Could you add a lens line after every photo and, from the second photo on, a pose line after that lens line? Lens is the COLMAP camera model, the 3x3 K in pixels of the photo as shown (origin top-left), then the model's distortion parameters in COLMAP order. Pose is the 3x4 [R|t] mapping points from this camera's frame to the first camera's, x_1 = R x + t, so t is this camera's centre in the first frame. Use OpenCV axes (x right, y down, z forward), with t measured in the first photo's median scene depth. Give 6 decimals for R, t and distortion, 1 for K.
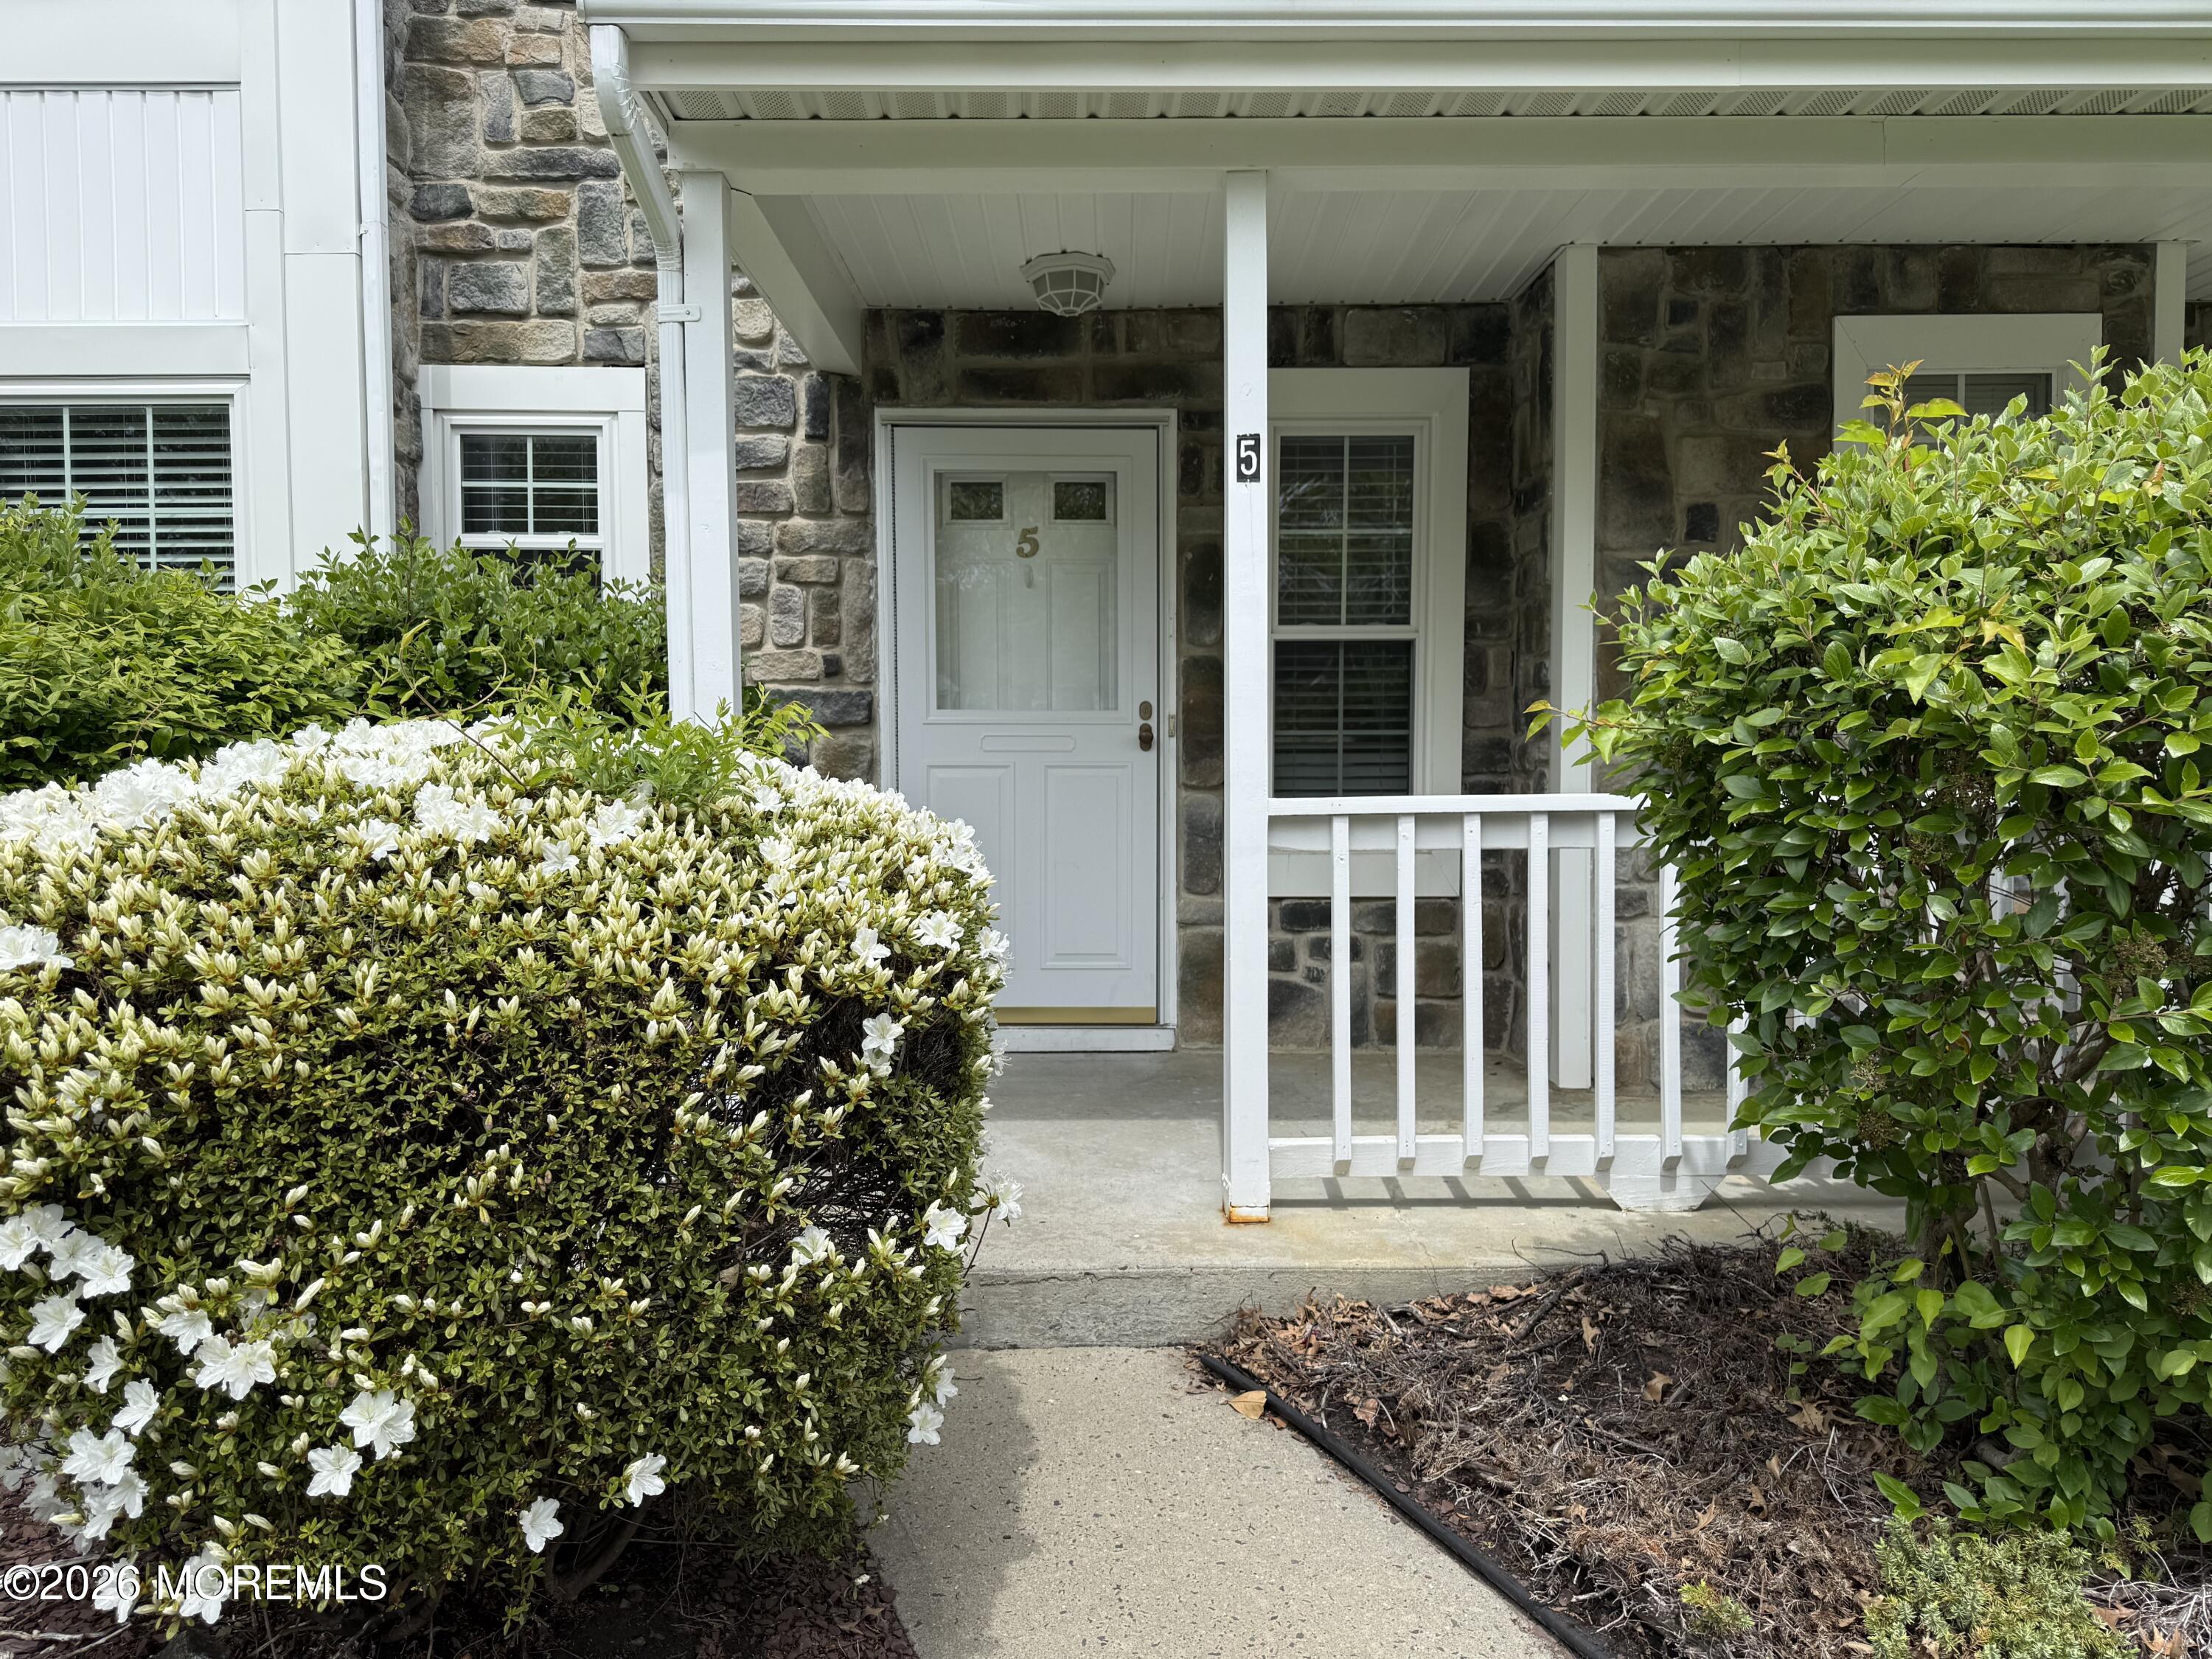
lens RADIAL K [[1552.9, 0, 1105.4], [0, 1552.9, 842.9], [0, 0, 1]] dist [0.115023, -0.159192]
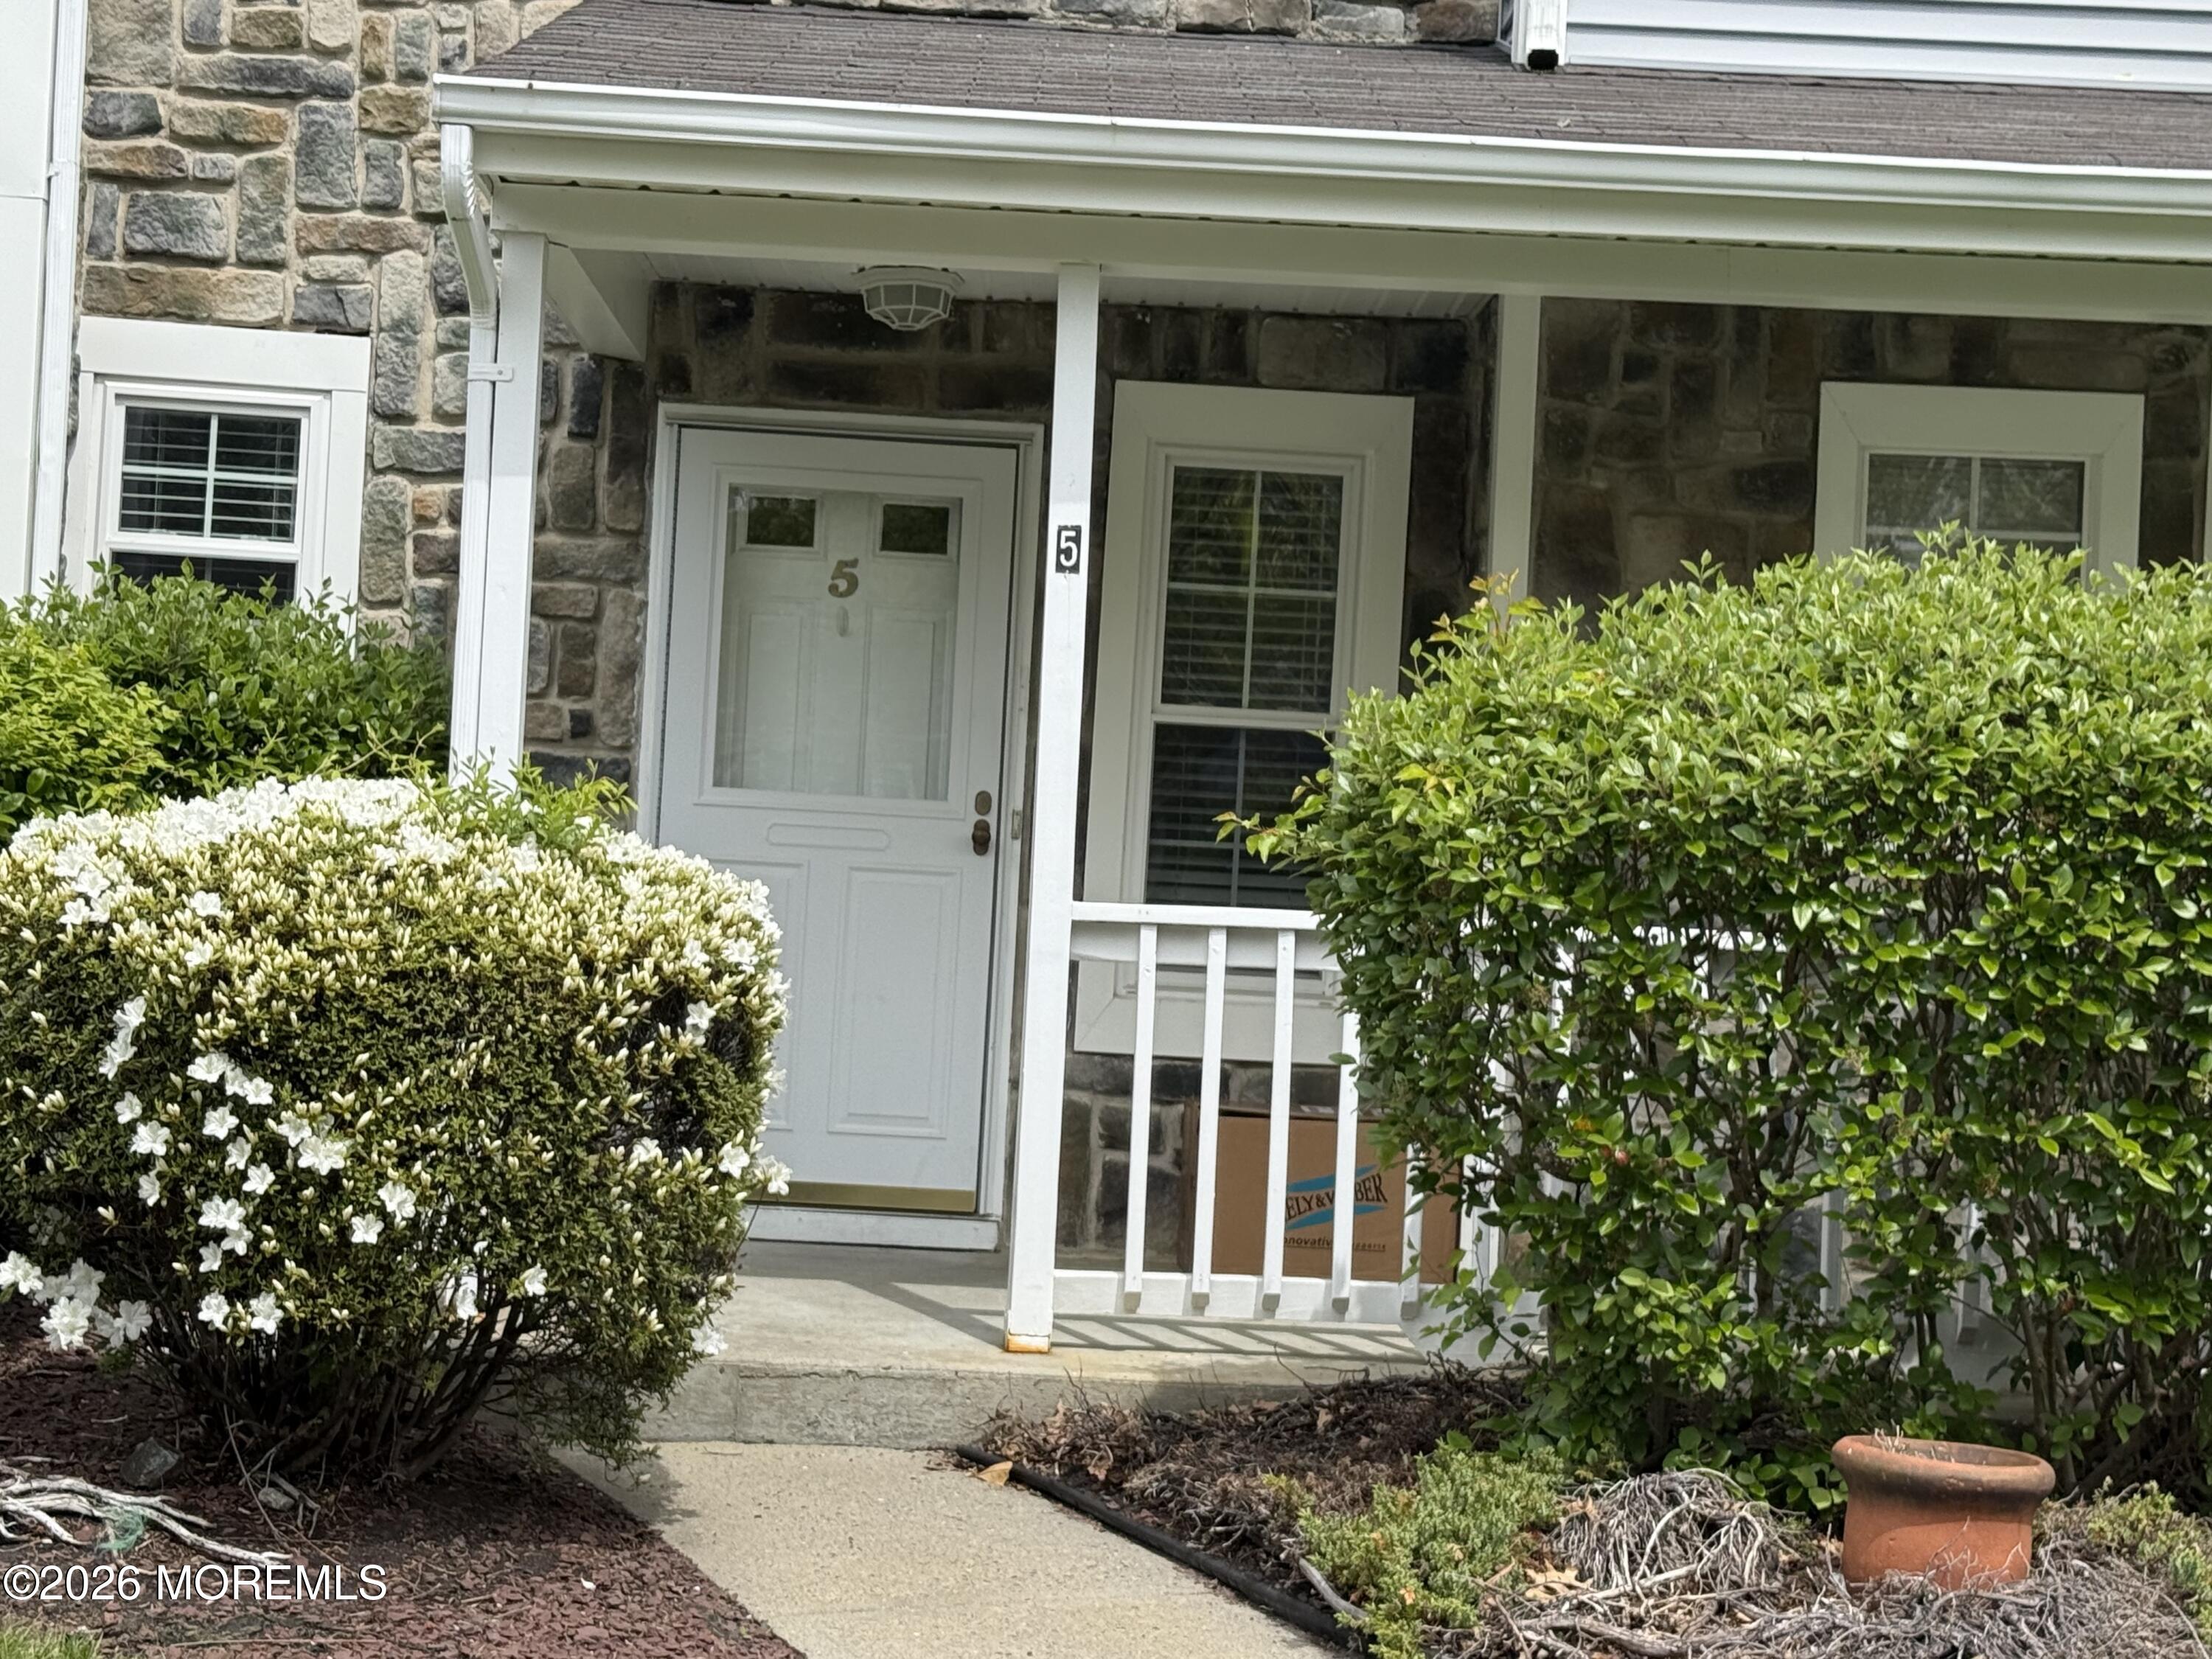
lens RADIAL K [[3805.5, 0, 1108.8], [0, 3805.5, 827.2], [0, 0, 1]] dist [0.151958, 0.029228]
pose [[0.998340, 0.055341, 0.015987, 0.123034], [-0.053905, 0.995381, -0.079440, 0.154630], [-0.020310, 0.078447, 0.996711, -1.862769]]
